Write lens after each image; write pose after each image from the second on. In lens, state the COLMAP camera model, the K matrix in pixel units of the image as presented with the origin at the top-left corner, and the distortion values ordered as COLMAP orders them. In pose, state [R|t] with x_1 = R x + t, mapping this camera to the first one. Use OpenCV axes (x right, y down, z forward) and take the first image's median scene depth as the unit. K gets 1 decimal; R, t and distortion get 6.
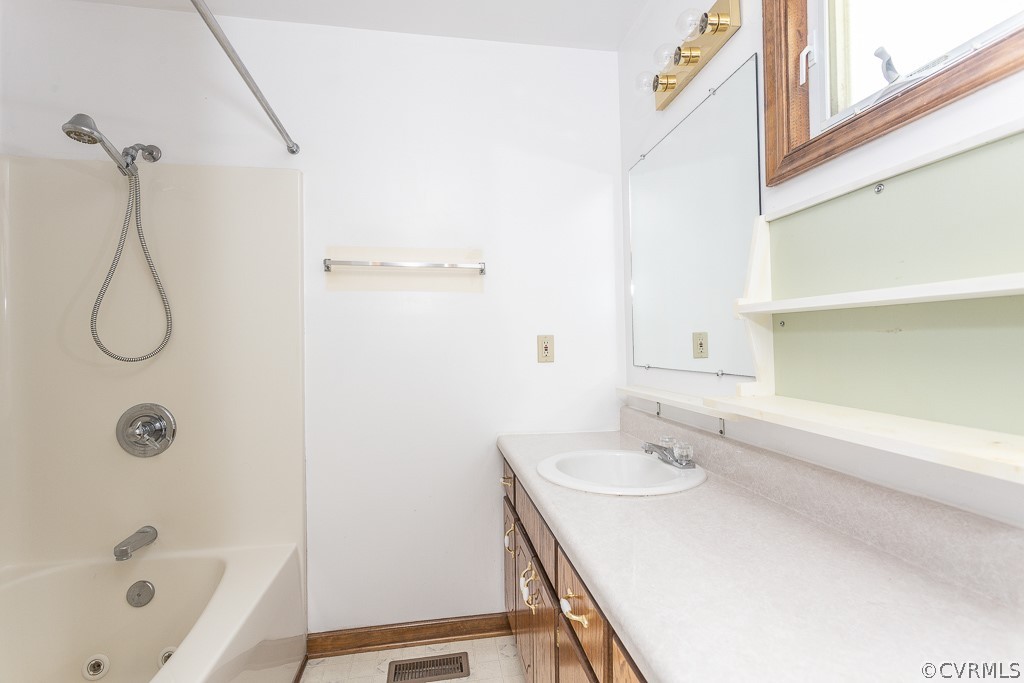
lens RADIAL K [[497.2, 0, 508.8], [0, 497.2, 338.0], [0, 0, 1]] dist [-0.000473, 0.001787]
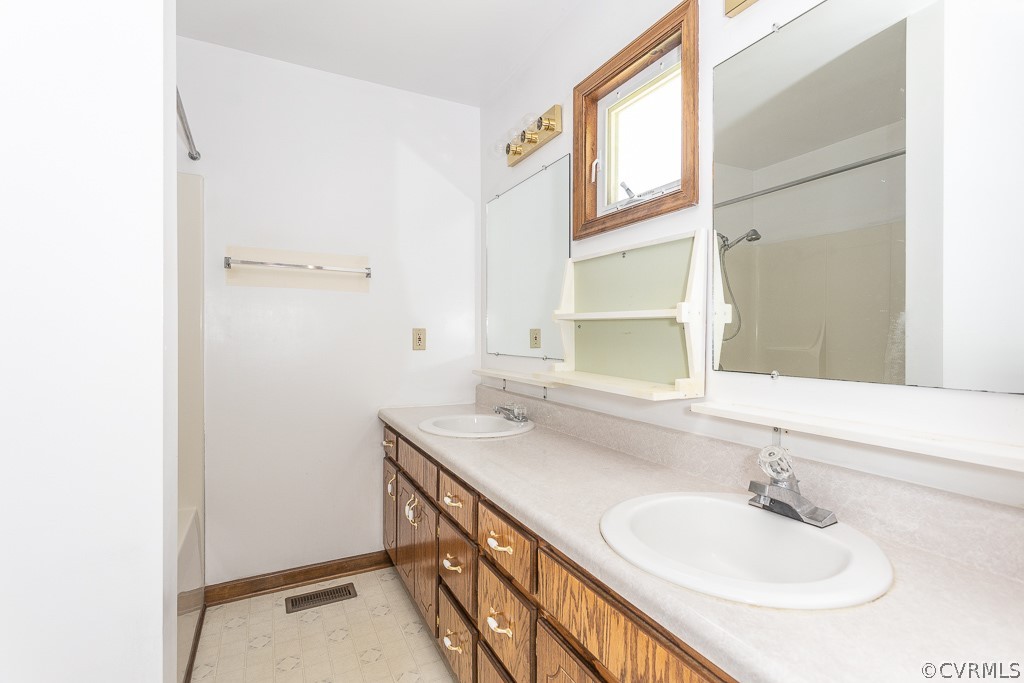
lens RADIAL K [[497.2, 0, 512.9], [0, 497.2, 338.3], [0, 0, 1]] dist [-0.000473, 0.001787]
pose [[0.951992, 0.016261, 0.305692, -0.112463], [-0.022487, 0.999605, 0.016855, -0.009833], [-0.305297, -0.022920, 0.951981, -0.355128]]
